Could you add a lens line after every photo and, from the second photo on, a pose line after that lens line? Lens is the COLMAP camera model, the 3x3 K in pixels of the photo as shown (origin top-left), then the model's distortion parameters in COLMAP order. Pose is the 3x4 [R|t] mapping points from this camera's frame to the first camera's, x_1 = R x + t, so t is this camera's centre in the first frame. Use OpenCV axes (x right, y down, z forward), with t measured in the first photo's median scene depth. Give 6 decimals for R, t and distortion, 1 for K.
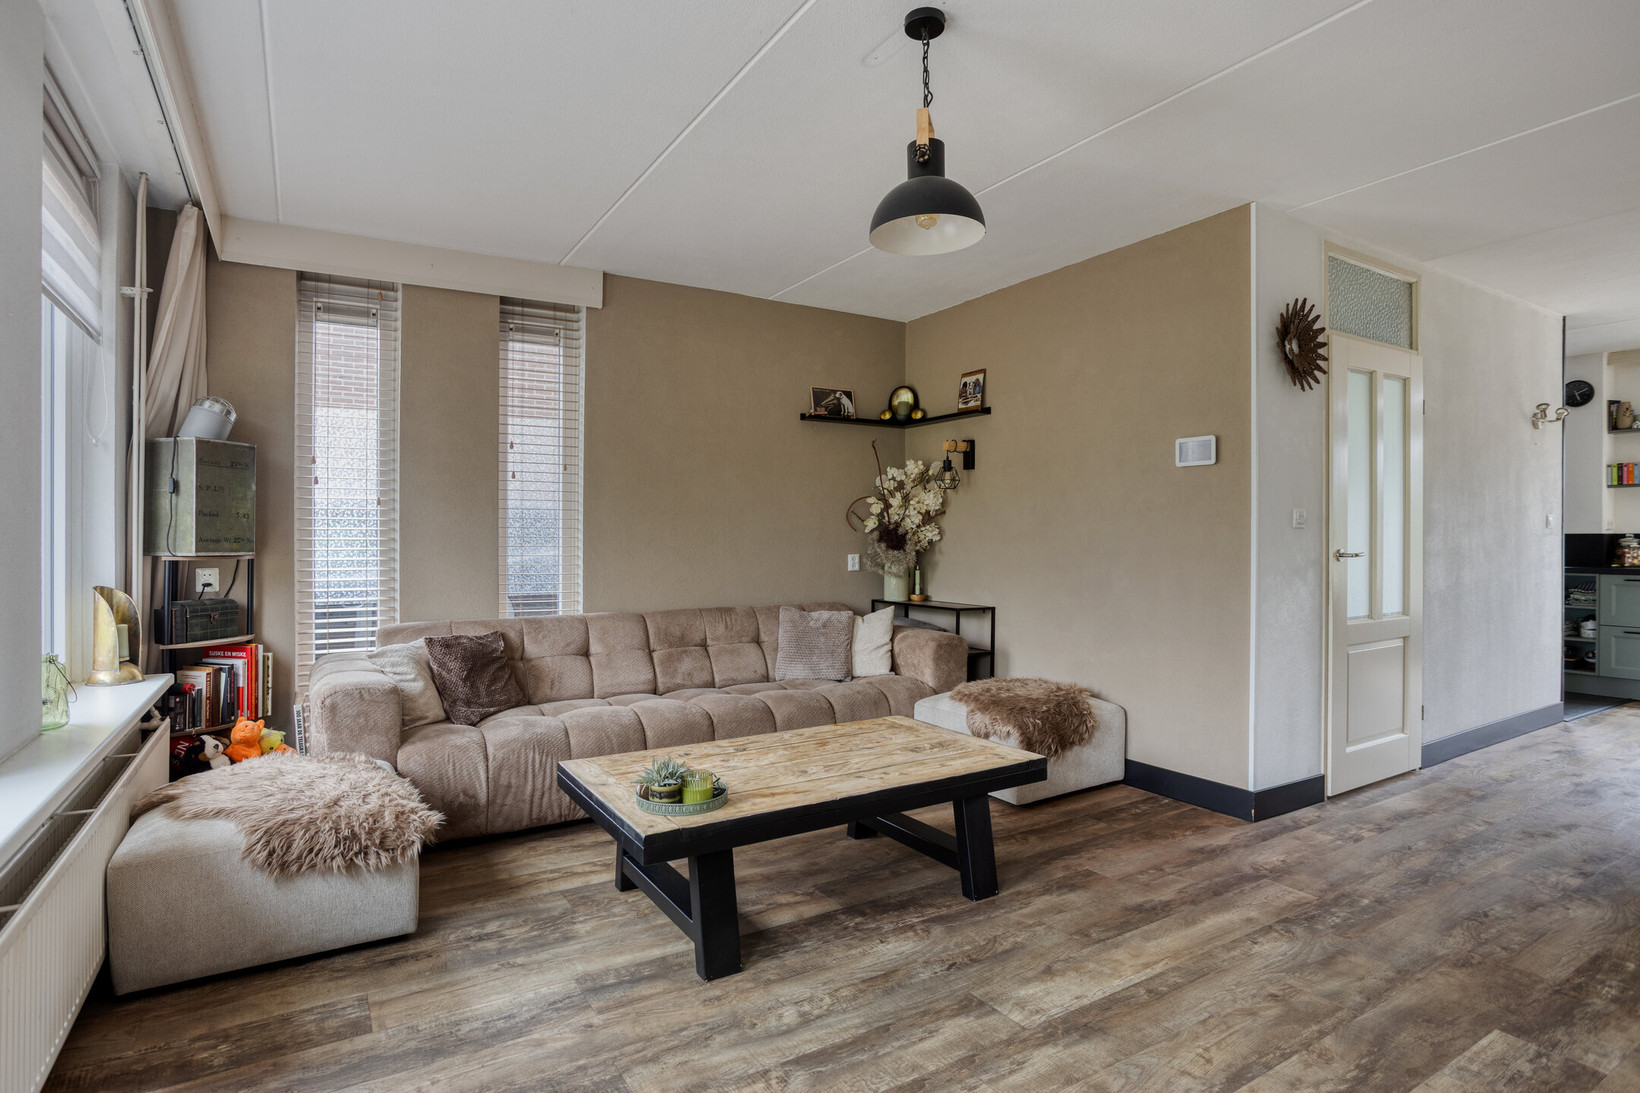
lens RADIAL K [[853.3, 0, 820.0], [0, 853.3, 546.5], [0, 0, 1]] dist [-0.066010, 0.031974]
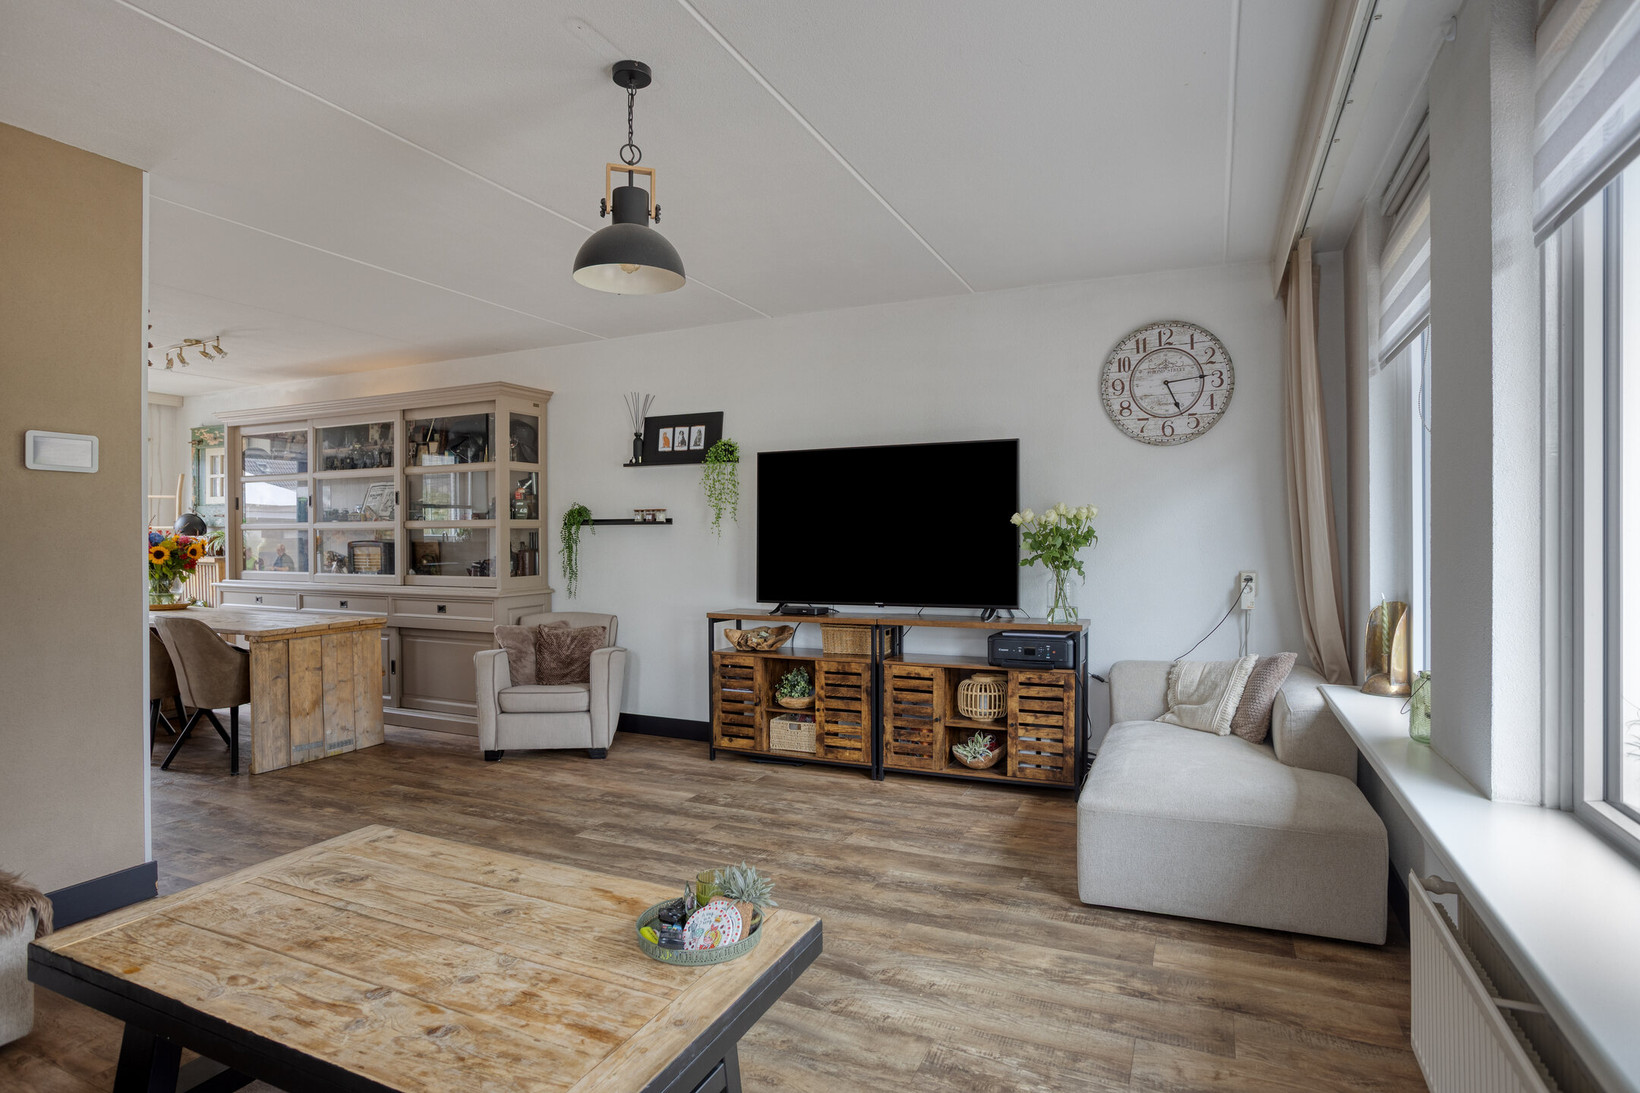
lens RADIAL K [[820.6, 0, 814.5], [0, 820.6, 546.5], [0, 0, 1]] dist [-0.031200, 0.026937]
pose [[-0.544541, -0.000417, 0.838734, -0.700297], [0.006572, 0.999967, 0.004763, -0.036541], [-0.838708, 0.008106, -0.544520, 1.117976]]
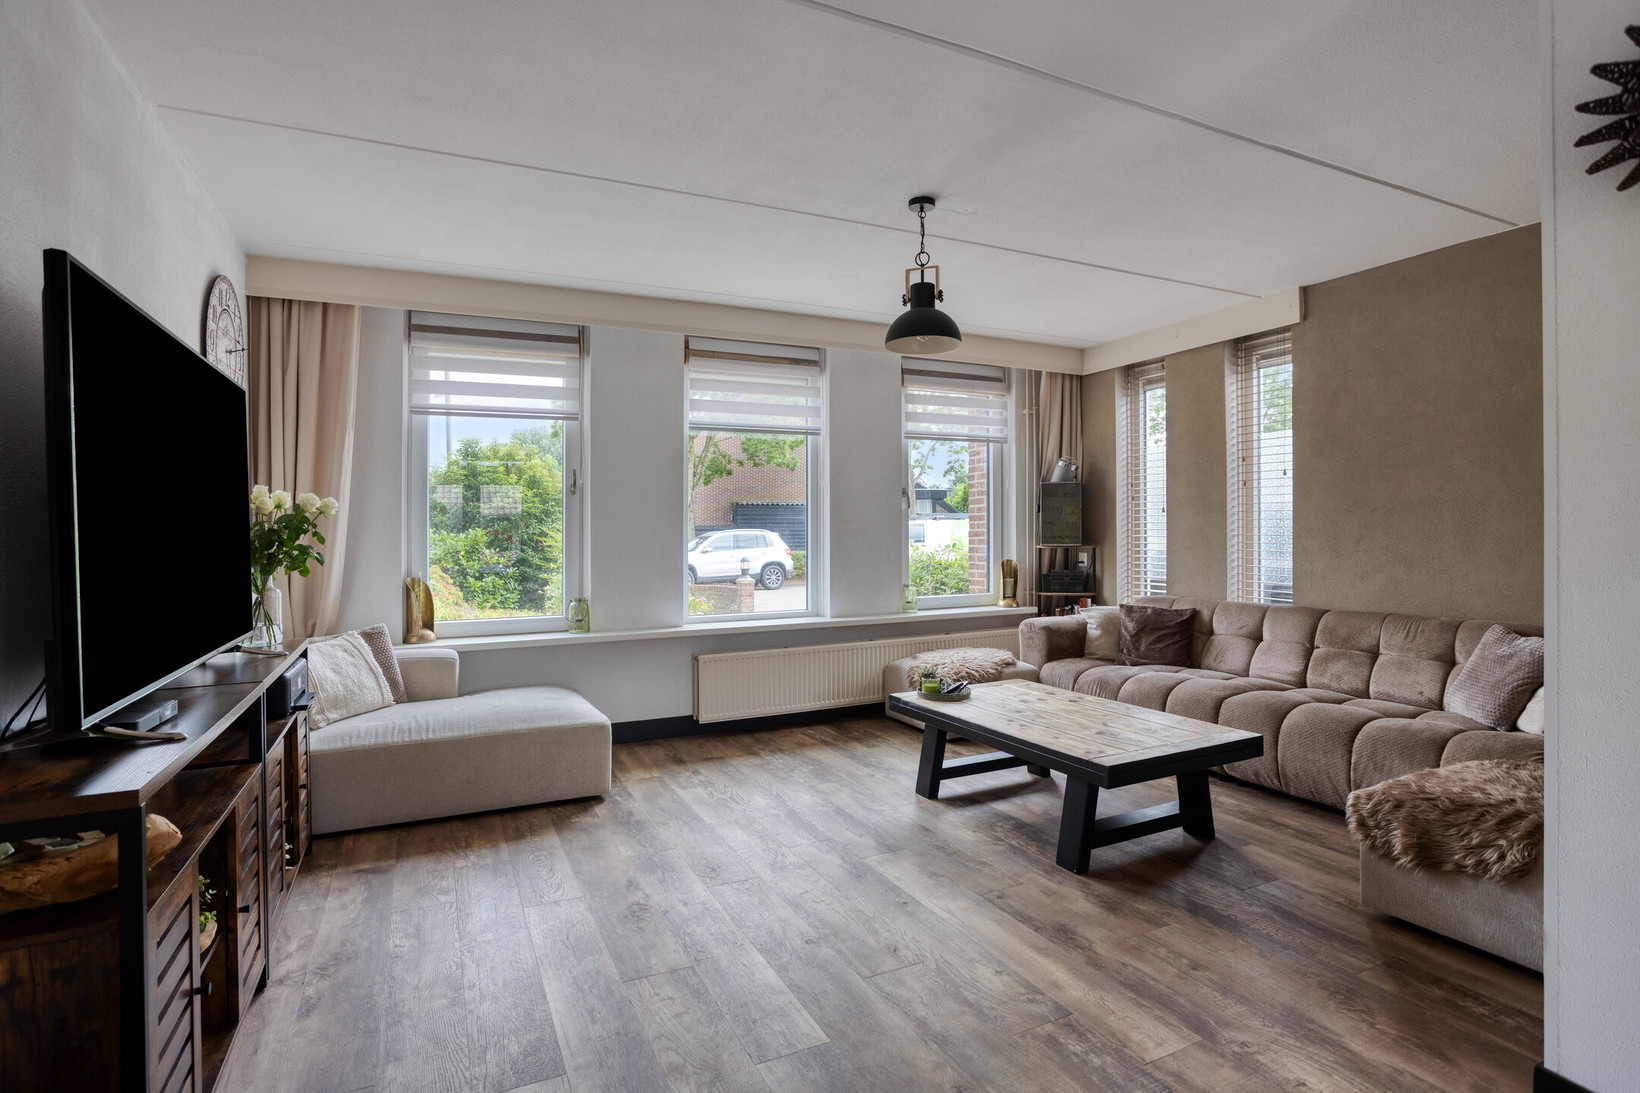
lens RADIAL K [[853.3, 0, 820.0], [0, 853.3, 546.5], [0, 0, 1]] dist [-0.066010, 0.031974]
pose [[-0.113069, 0.025985, -0.993247, 1.357169], [0.004911, 0.999660, 0.025593, -0.043378], [0.993575, -0.001984, -0.113158, 0.813211]]
